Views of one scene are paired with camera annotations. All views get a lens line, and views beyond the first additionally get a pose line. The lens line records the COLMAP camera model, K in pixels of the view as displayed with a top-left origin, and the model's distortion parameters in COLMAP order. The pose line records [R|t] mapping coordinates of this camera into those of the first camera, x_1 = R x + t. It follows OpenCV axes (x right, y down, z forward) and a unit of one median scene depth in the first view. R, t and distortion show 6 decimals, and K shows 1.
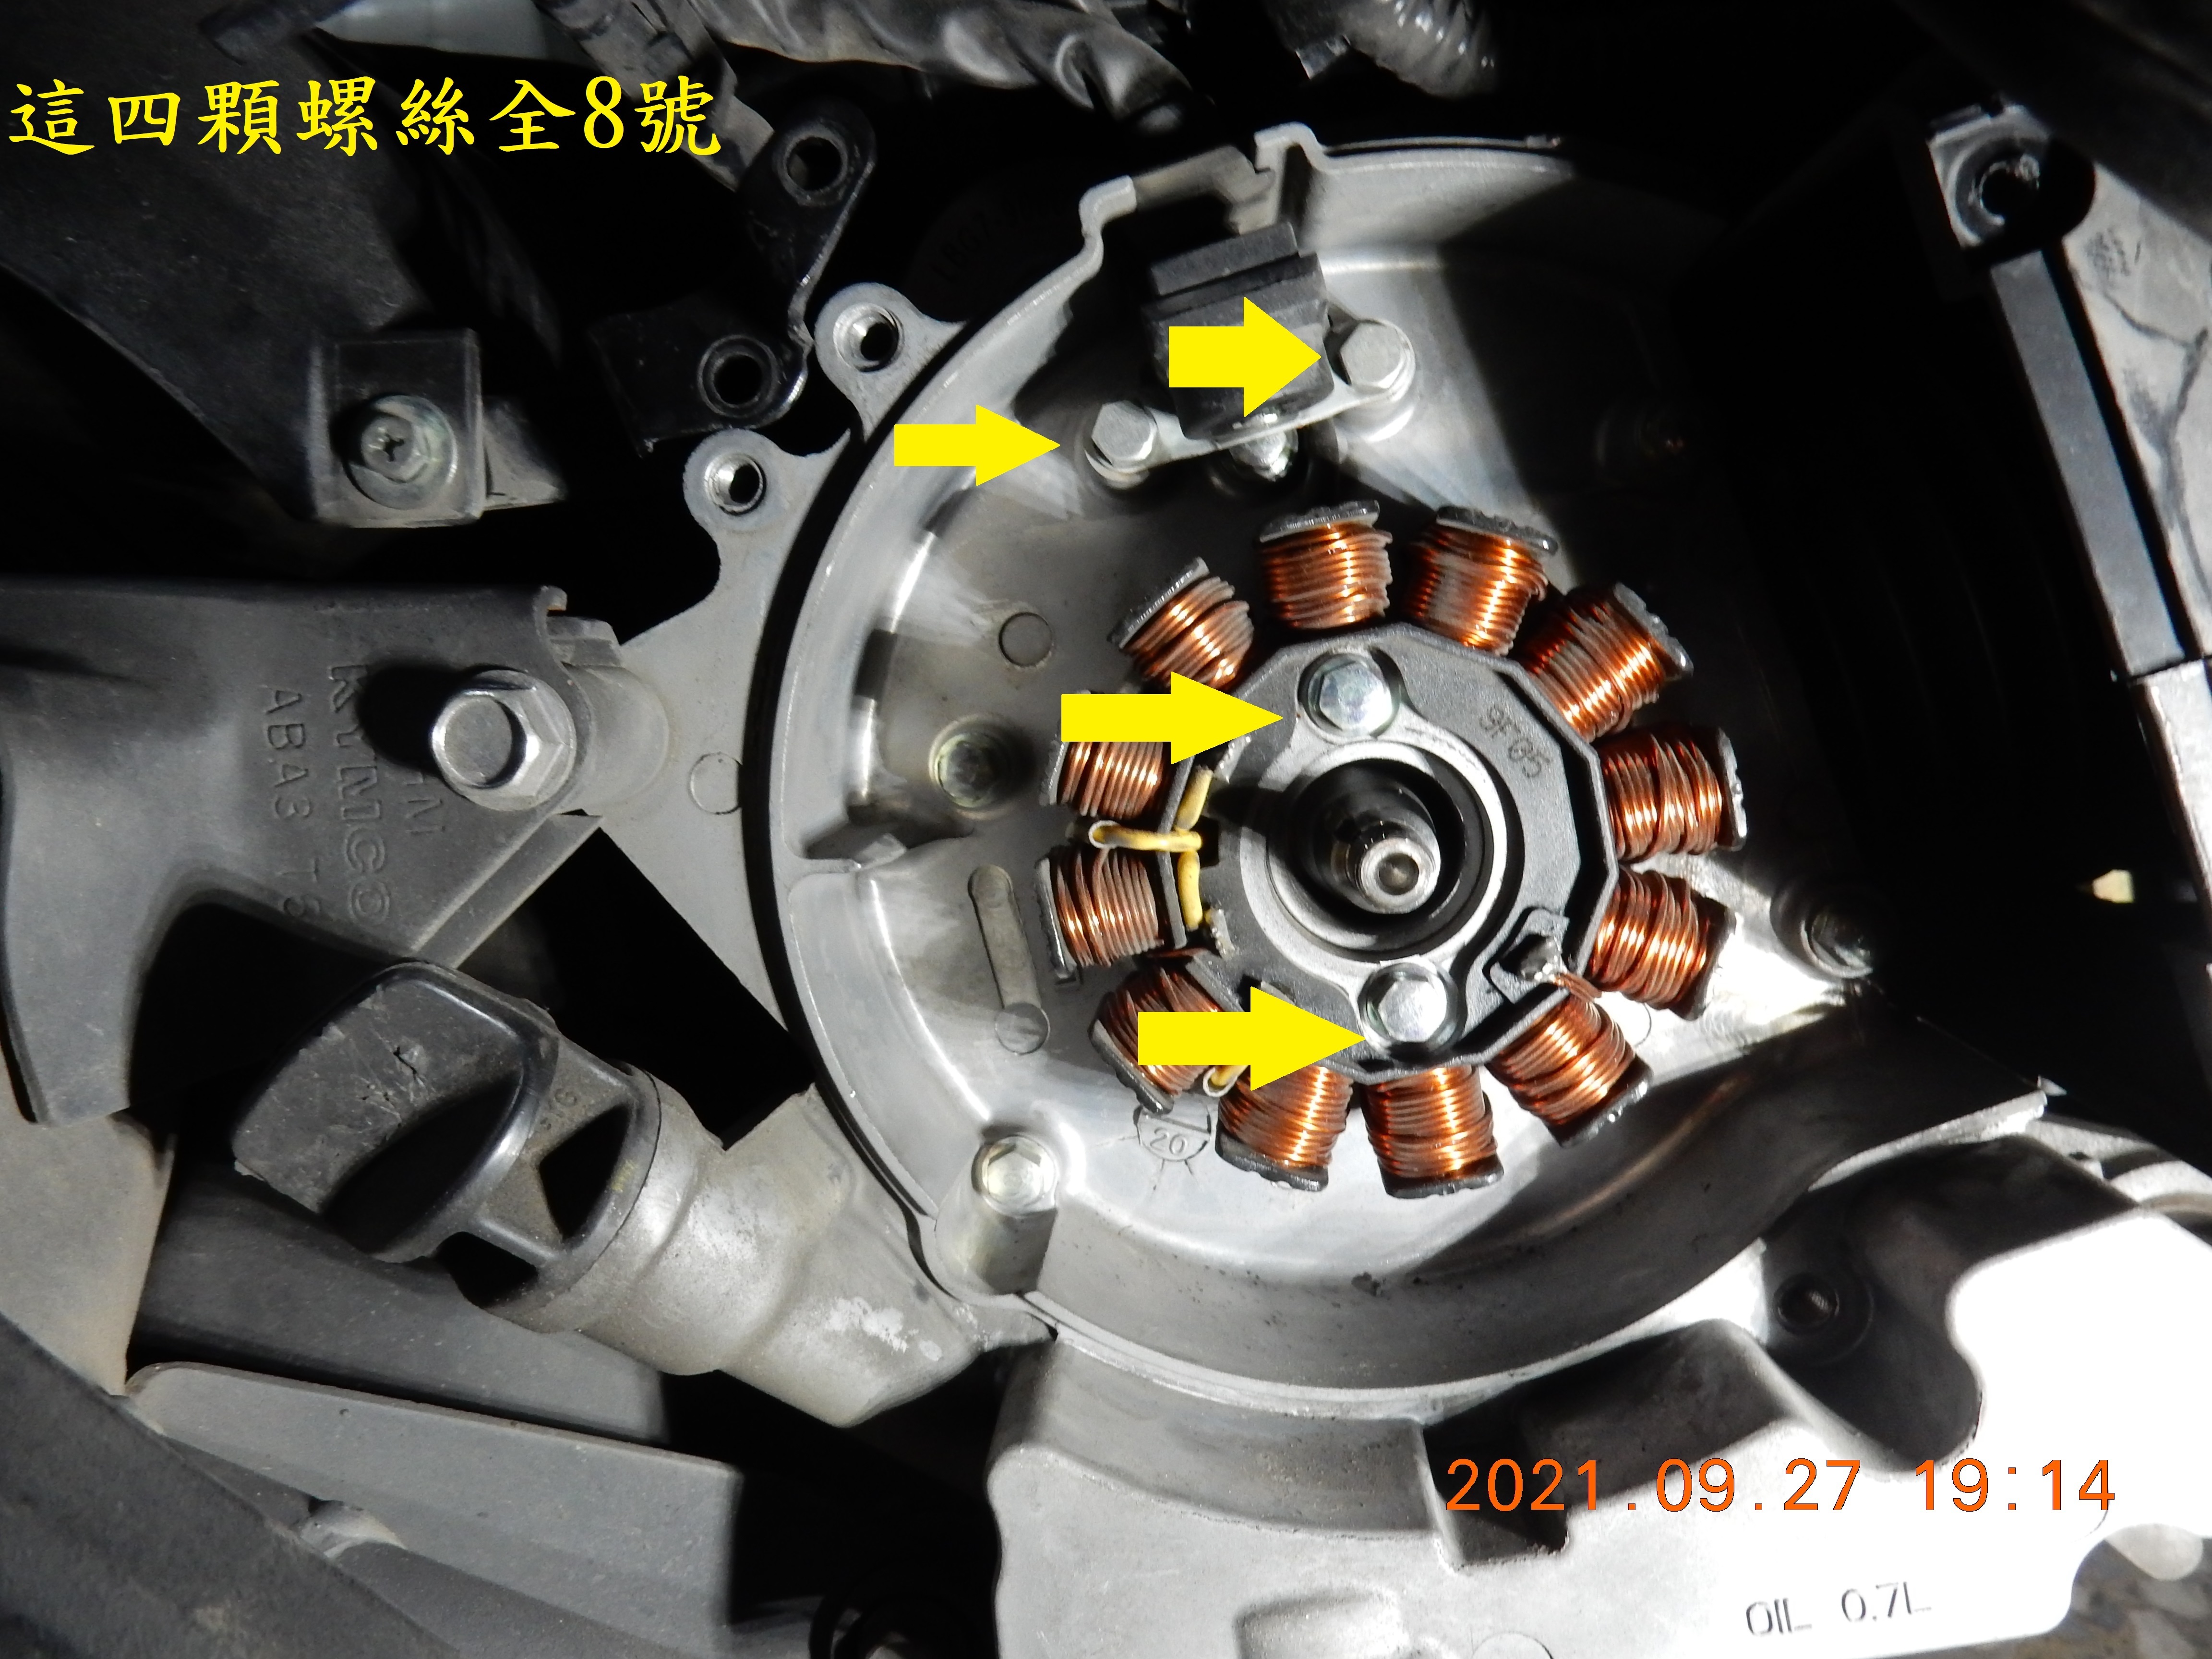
lens RADIAL K [[1631.2, 0, 1081.4], [0, 1631.2, 831.9], [0, 0, 1]] dist [0.003669, -0.008165]
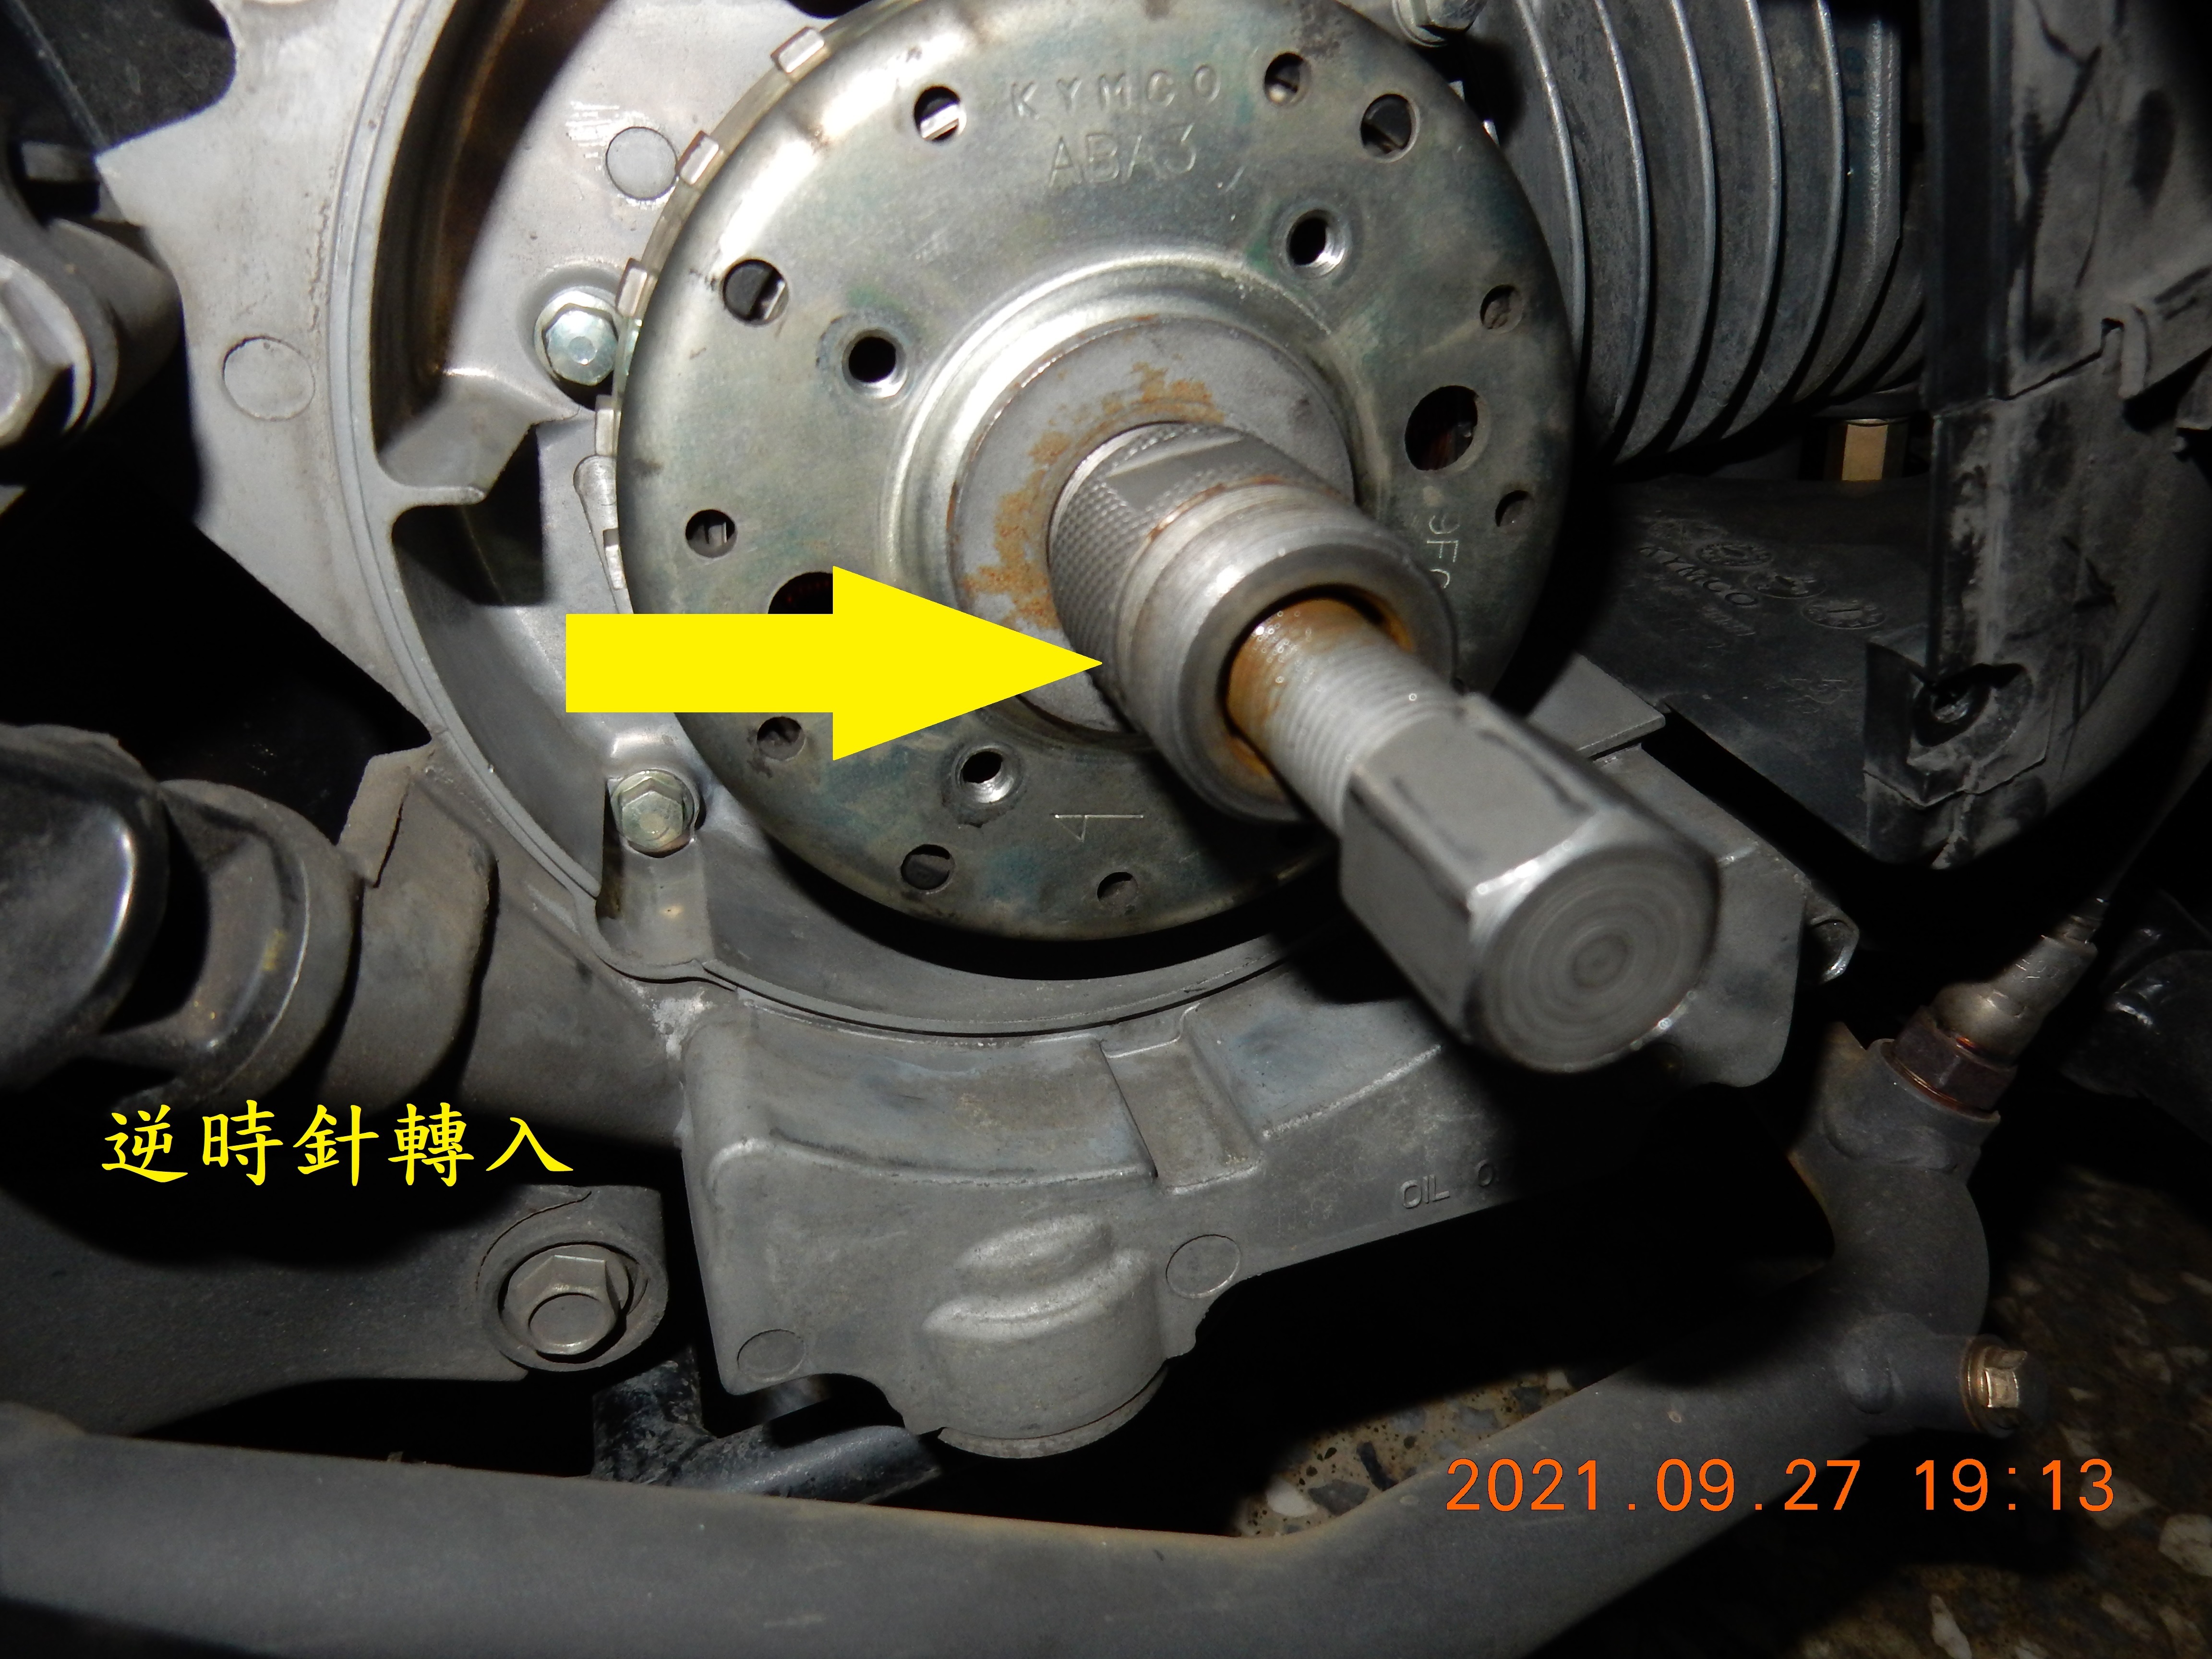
lens RADIAL K [[1631.2, 0, 1088.6], [0, 1631.2, 837.4], [0, 0, 1]] dist [0.003669, -0.008165]
pose [[0.929866, -0.074679, 0.360239, -0.166804], [-0.060446, 0.934862, 0.349827, -0.122387], [-0.362899, -0.347067, 0.864783, 0.163161]]
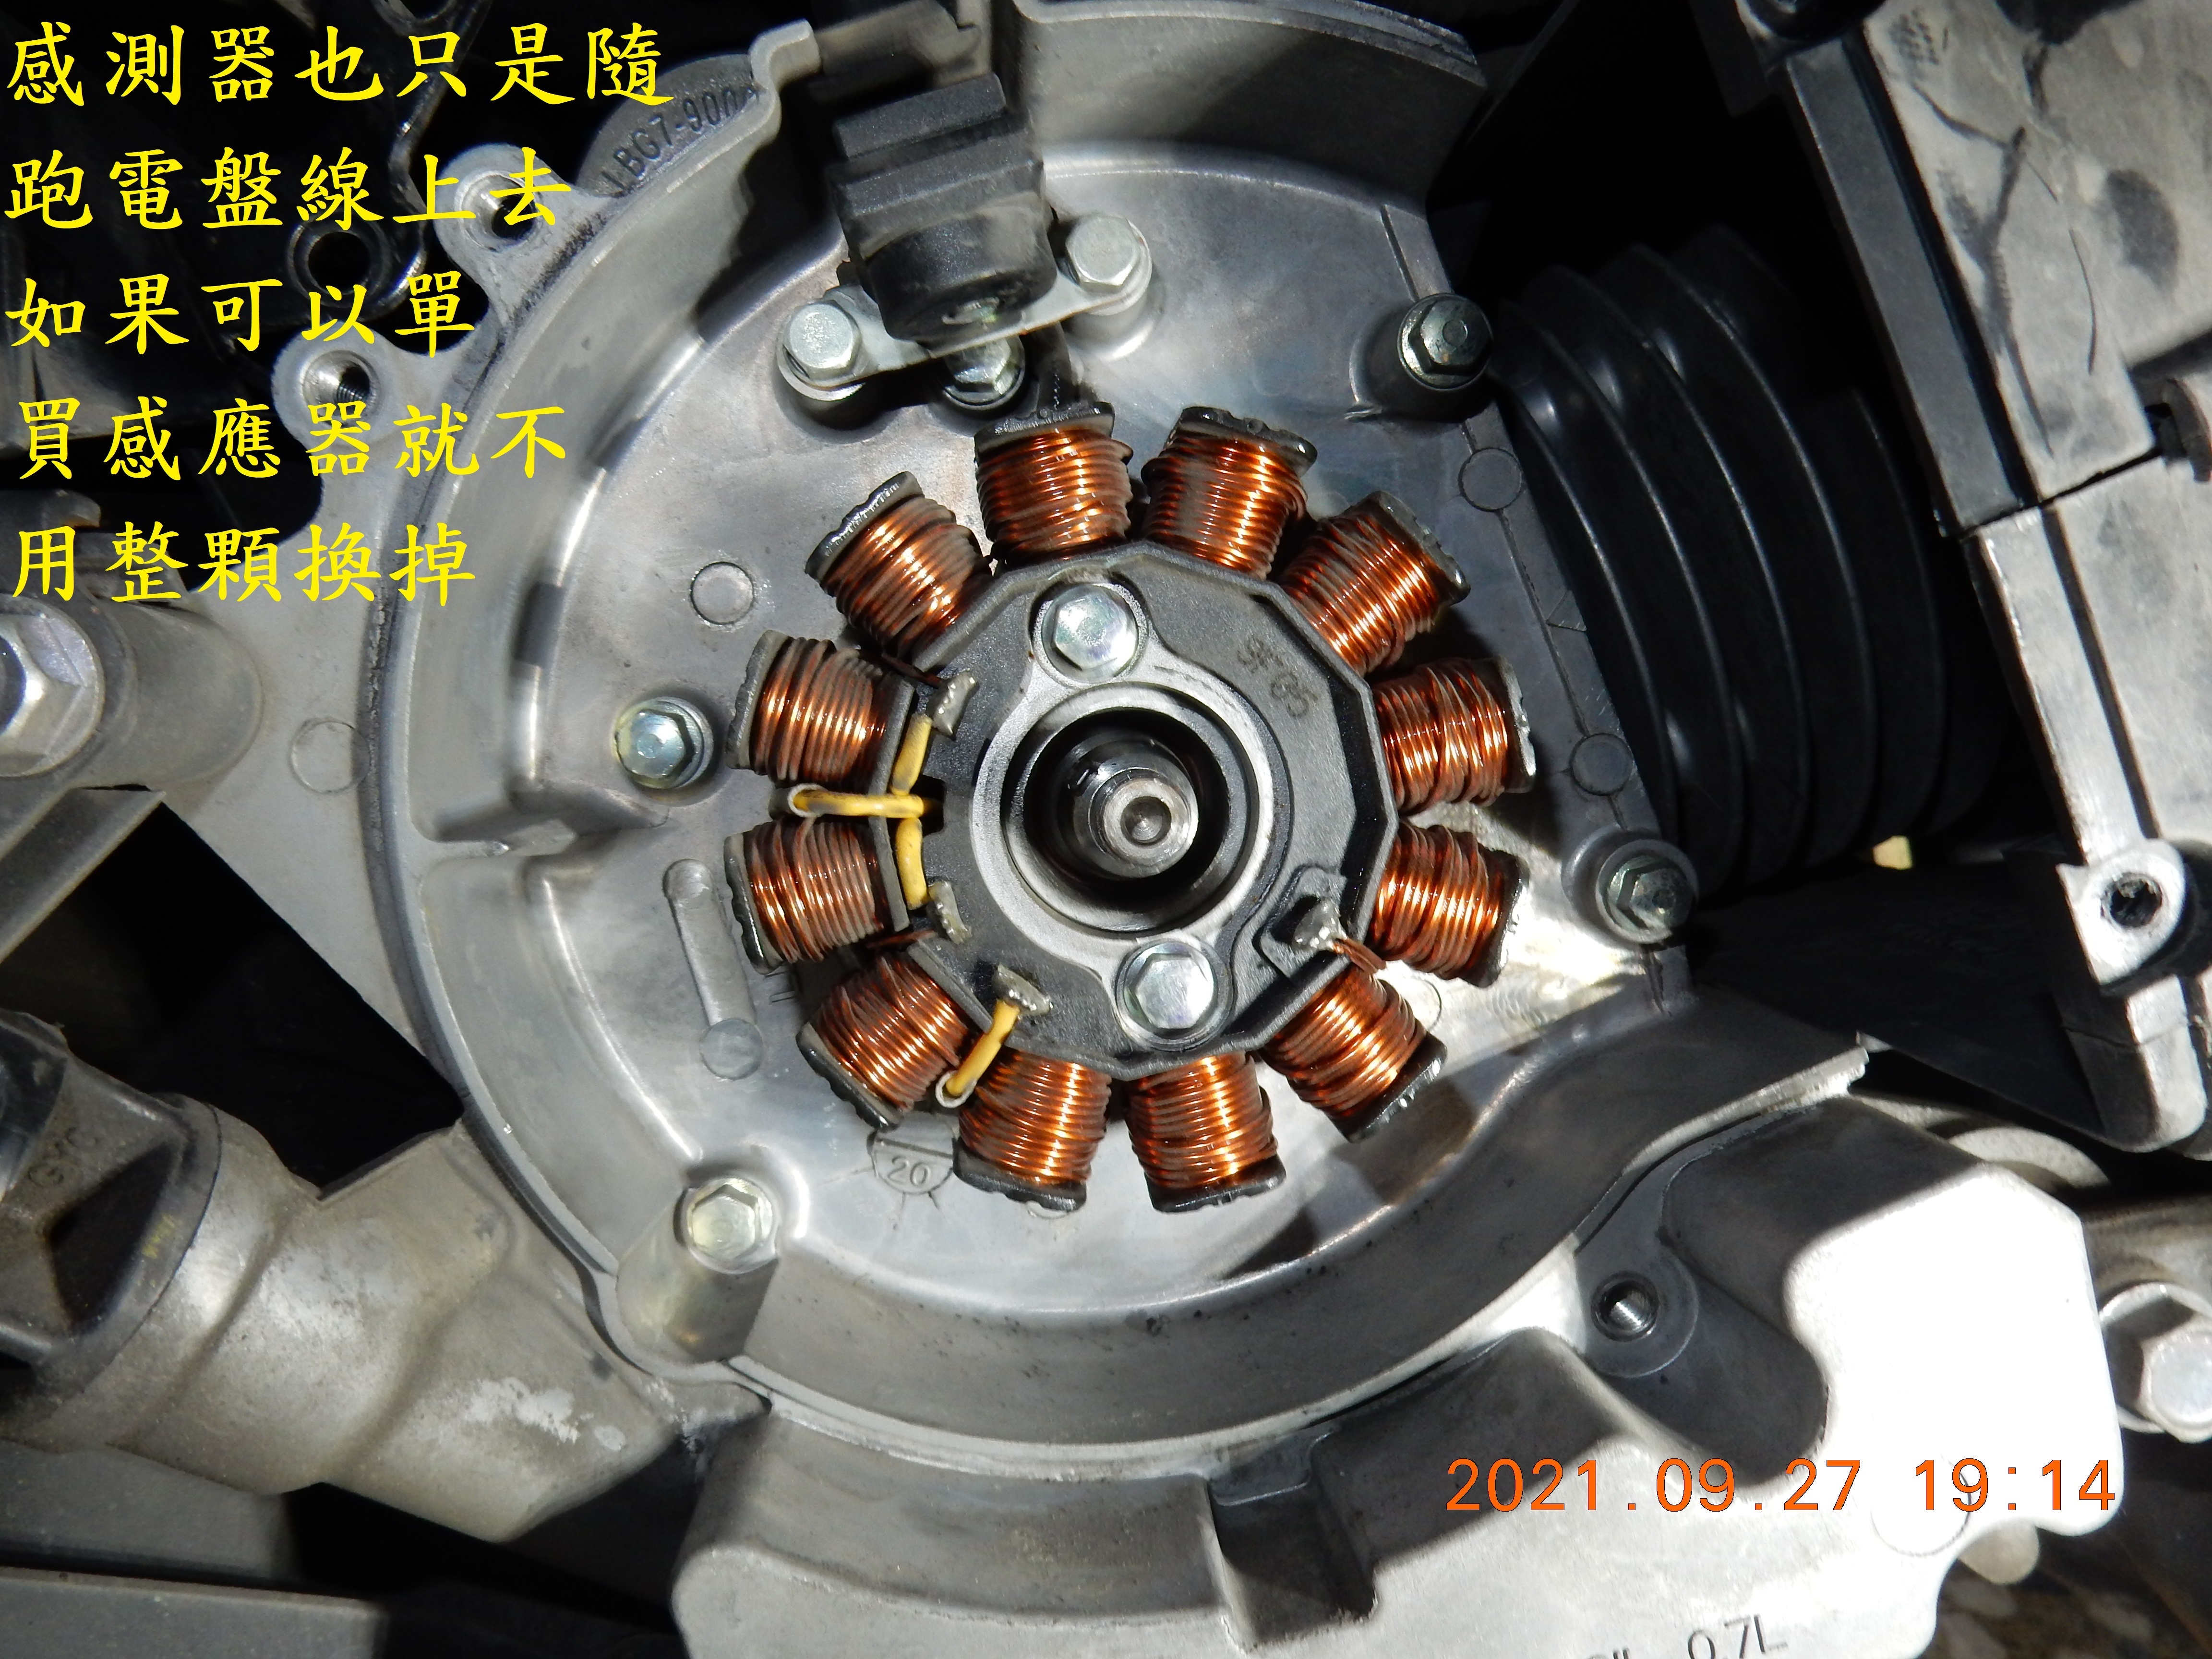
lens RADIAL K [[1631.2, 0, 1090.9], [0, 1631.2, 839.1], [0, 0, 1]] dist [0.003669, -0.008165]
pose [[0.990492, -0.032040, 0.133786, 0.047481], [0.037252, 0.998634, -0.036631, 0.059864], [-0.132430, 0.041266, 0.990333, 0.153622]]
